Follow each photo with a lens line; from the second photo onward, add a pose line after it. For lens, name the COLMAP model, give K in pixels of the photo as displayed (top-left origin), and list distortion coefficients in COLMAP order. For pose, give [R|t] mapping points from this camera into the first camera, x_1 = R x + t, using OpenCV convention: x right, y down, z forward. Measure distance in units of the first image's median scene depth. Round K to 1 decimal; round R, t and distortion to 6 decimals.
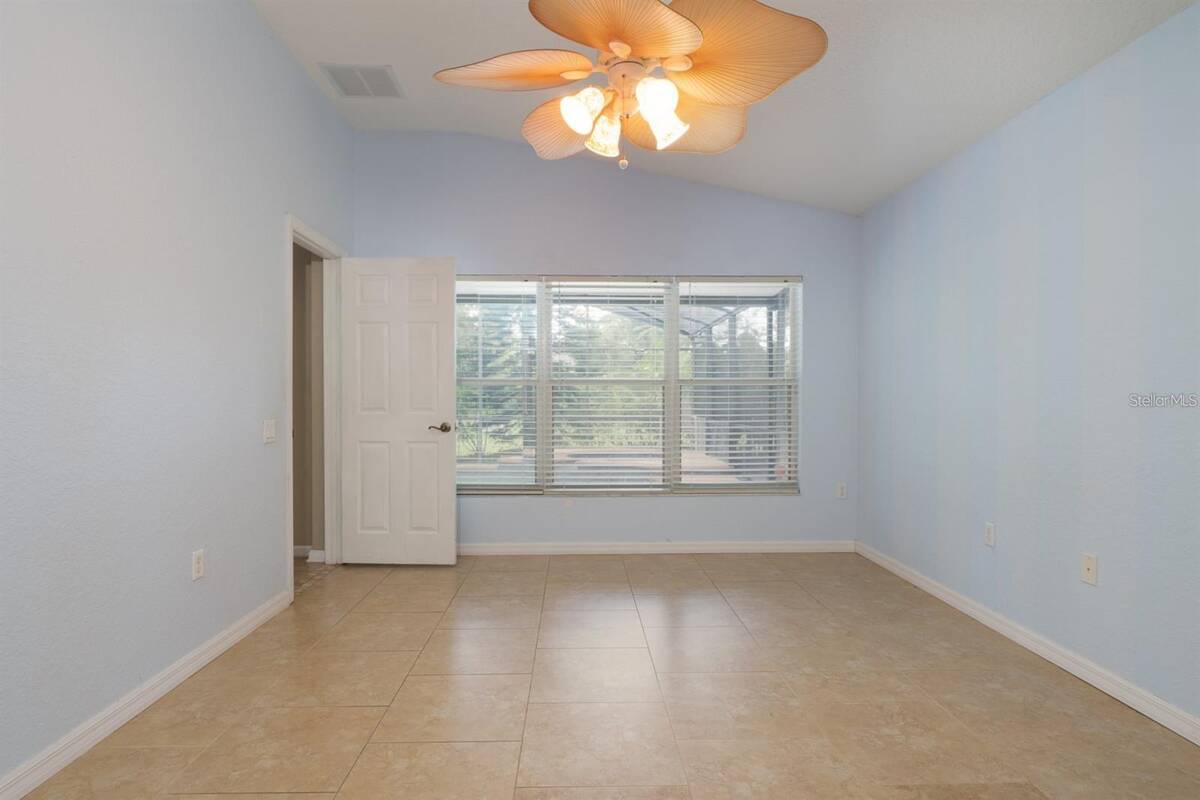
lens RADIAL K [[636.9, 0, 600.0], [0, 636.9, 400.0], [0, 0, 1]] dist [-0.002973, -0.000312]
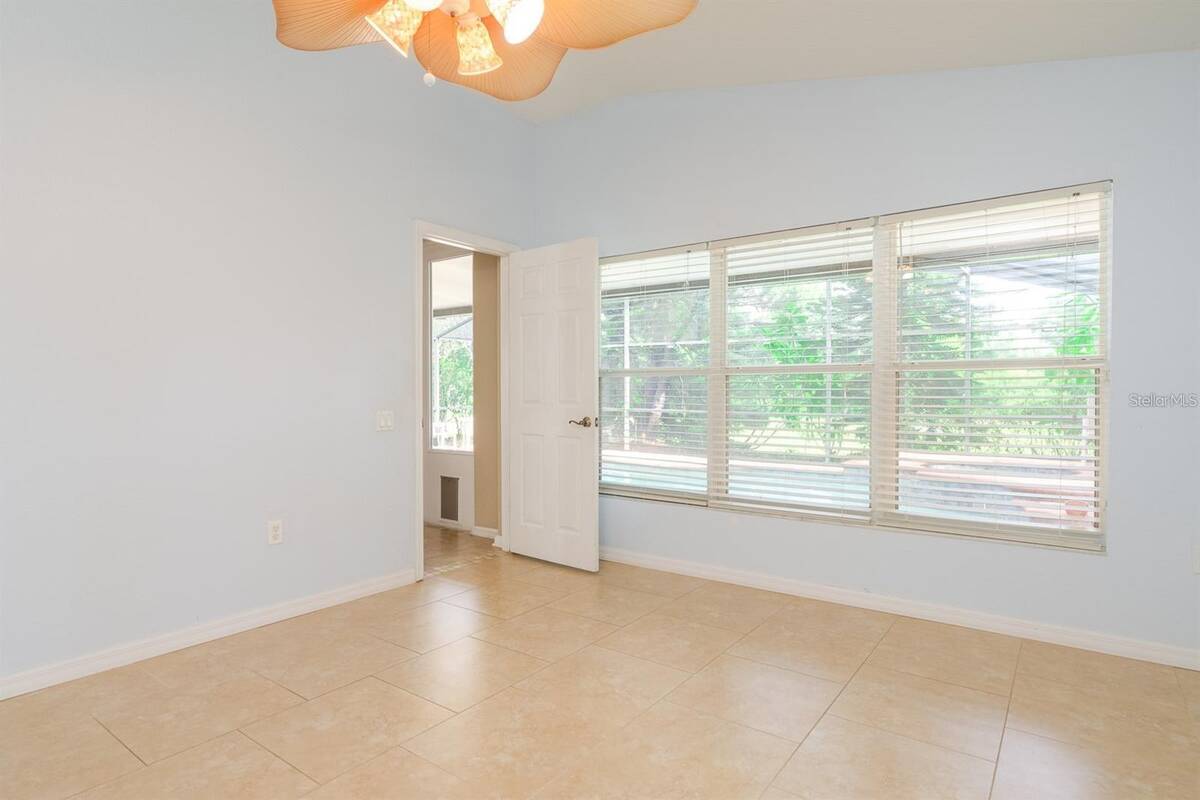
lens RADIAL K [[648.7, 0, 600.3], [0, 648.7, 394.8], [0, 0, 1]] dist [-0.003113, -0.000838]
pose [[0.780784, 0.002137, -0.624798, 0.358330], [-0.001497, 0.999998, 0.001550, 0.001869], [0.624800, -0.000275, 0.780785, 0.273539]]
